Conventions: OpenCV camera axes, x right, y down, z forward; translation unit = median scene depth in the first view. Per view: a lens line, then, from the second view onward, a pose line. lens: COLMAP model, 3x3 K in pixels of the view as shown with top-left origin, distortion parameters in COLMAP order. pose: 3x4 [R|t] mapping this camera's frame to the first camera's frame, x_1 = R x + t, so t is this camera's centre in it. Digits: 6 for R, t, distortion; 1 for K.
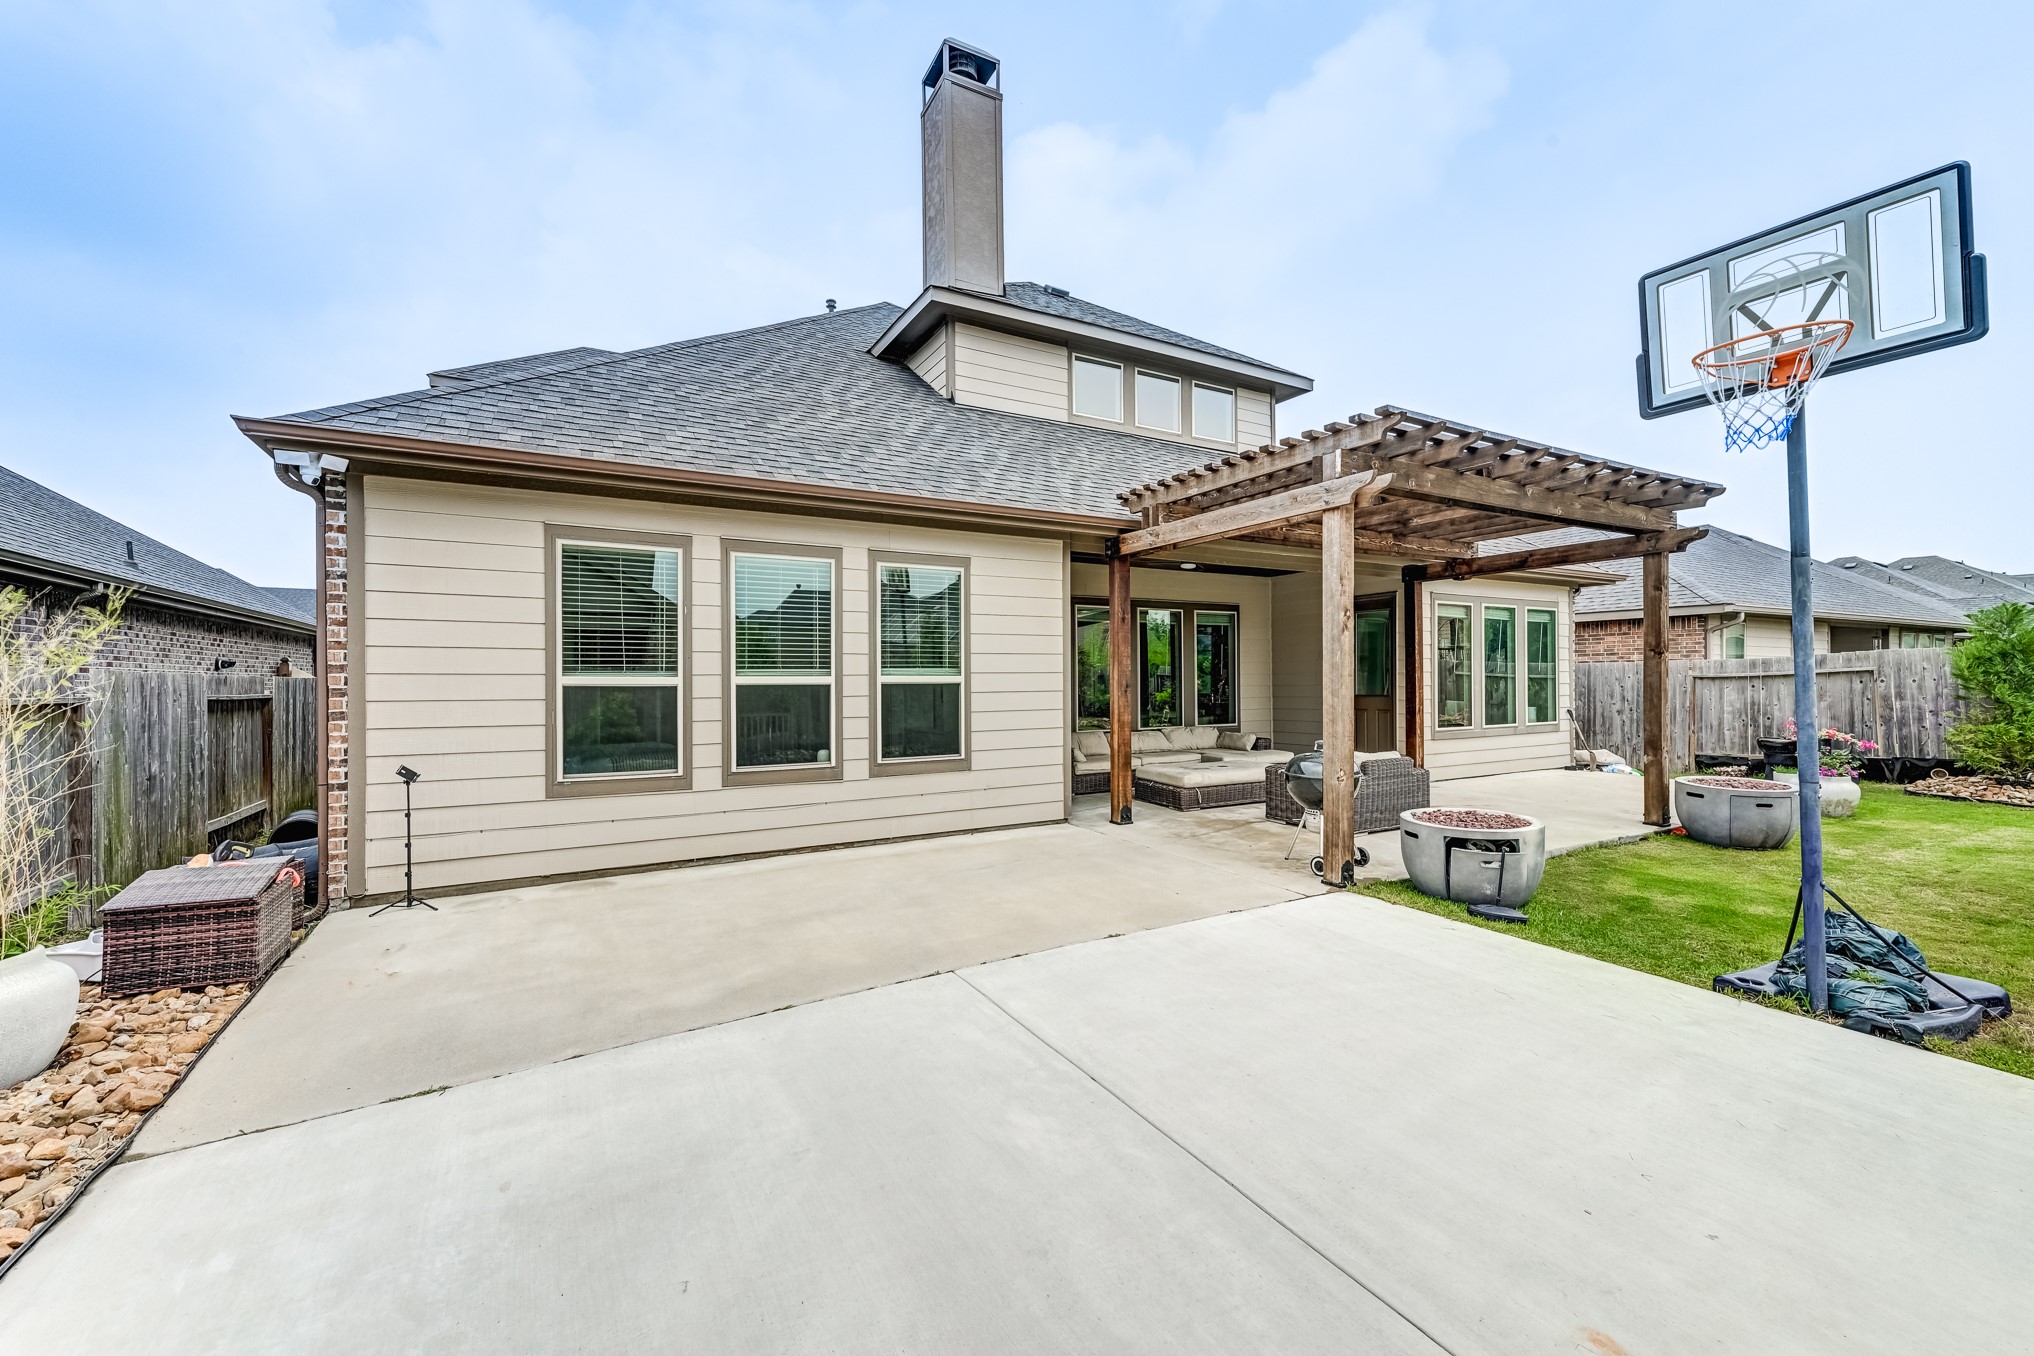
lens RADIAL K [[834.7, 0, 1019.3], [0, 834.7, 670.8], [0, 0, 1]] dist [0.013897, 0.000113]
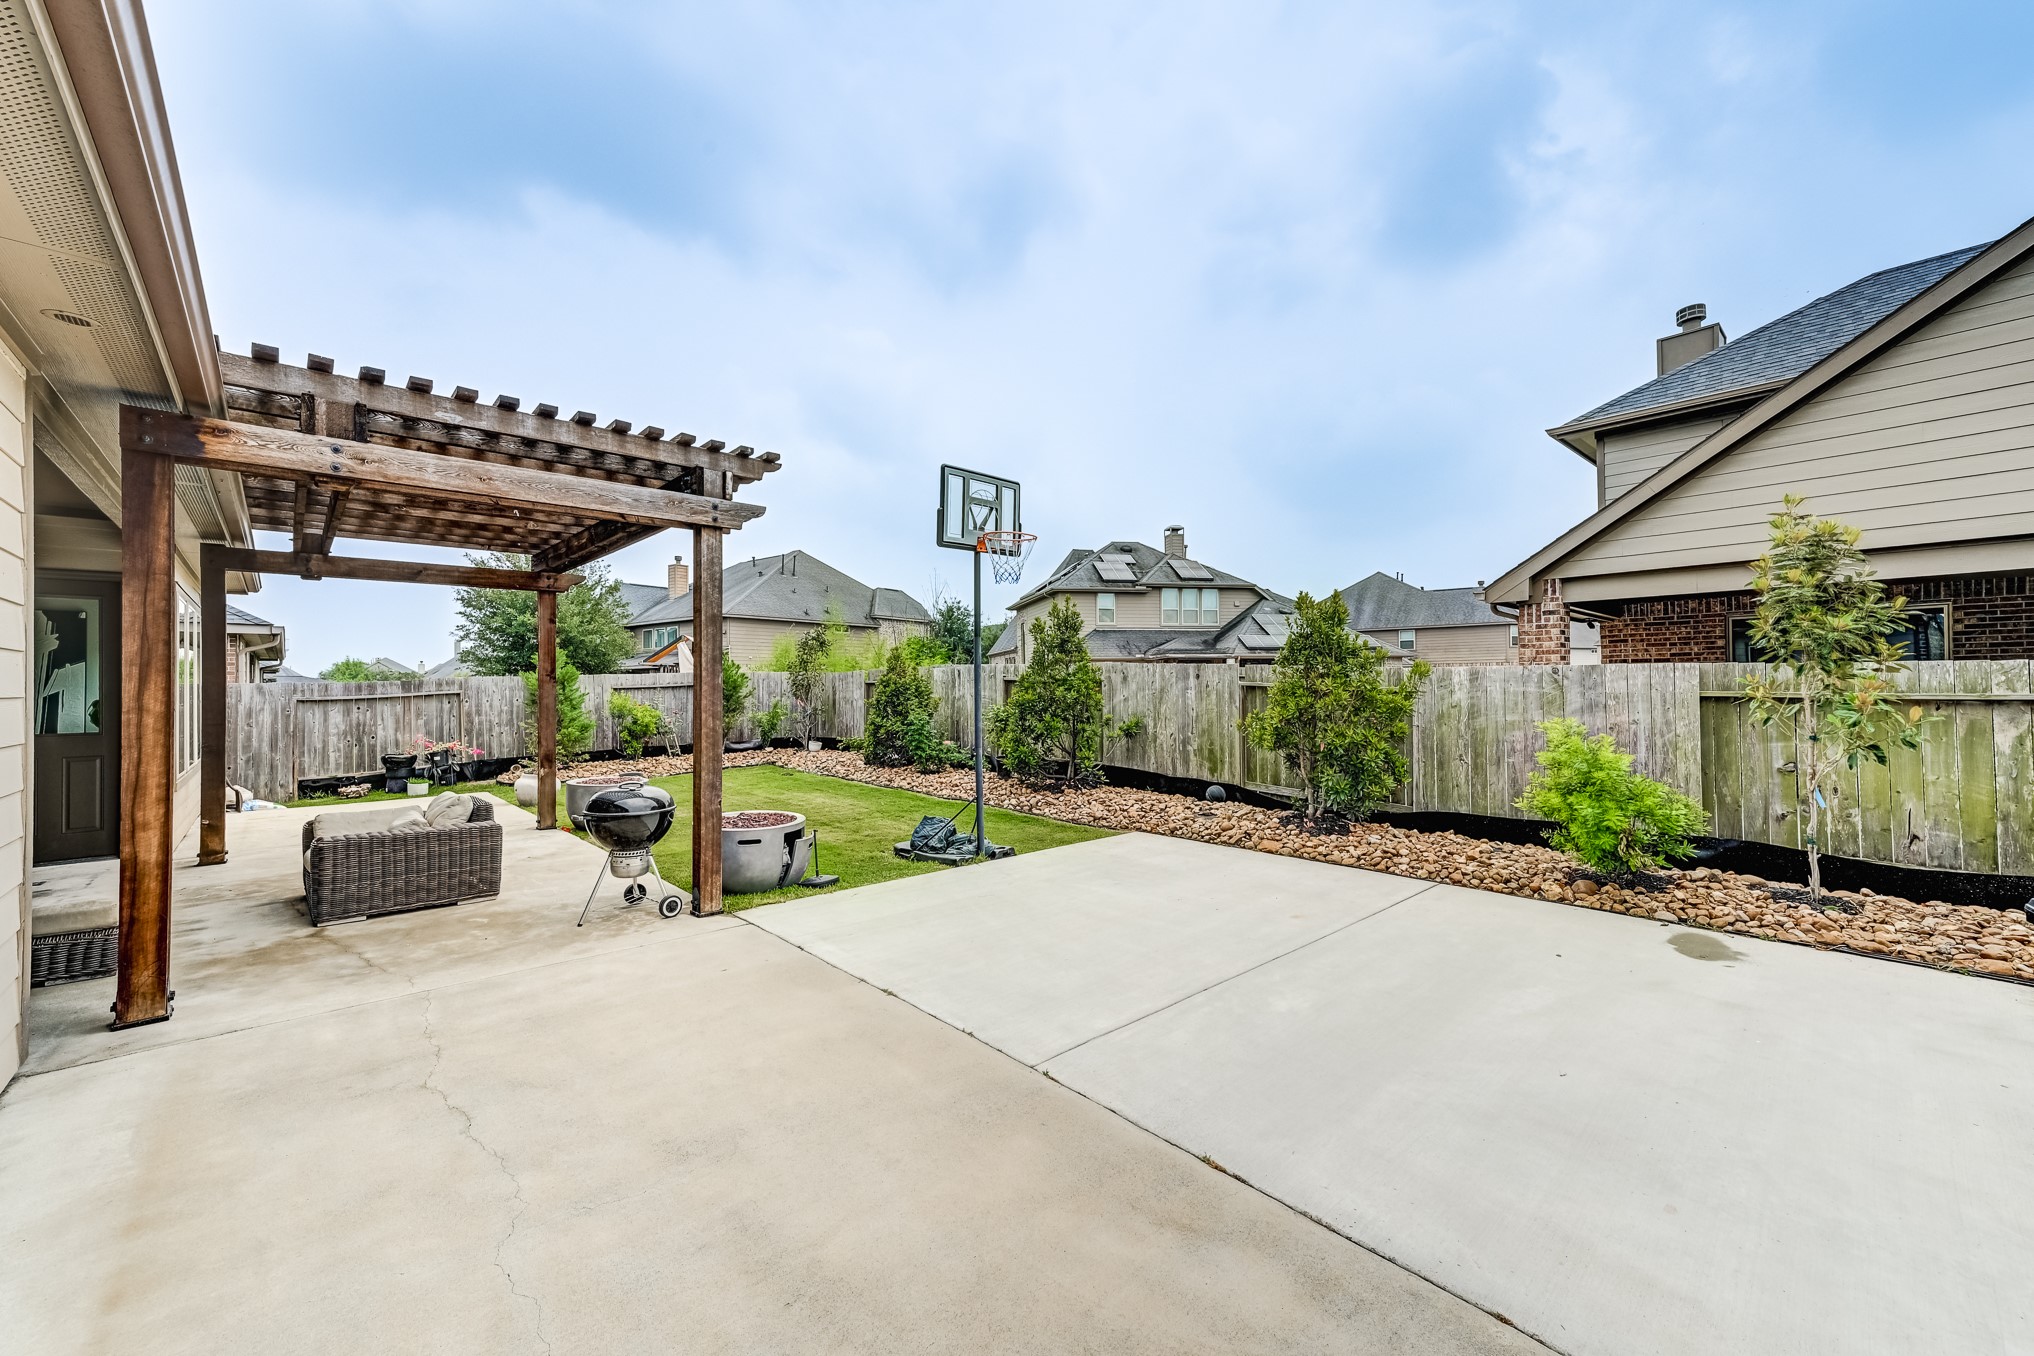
lens RADIAL K [[788.3, 0, 1009.1], [0, 788.3, 681.6], [0, 0, 1]] dist [0.011519, 0.002148]
pose [[-0.231163, 0.013788, 0.972817, -0.686783], [0.001493, 0.999903, -0.013817, -0.000677], [-0.972914, -0.001742, -0.231161, 1.002567]]
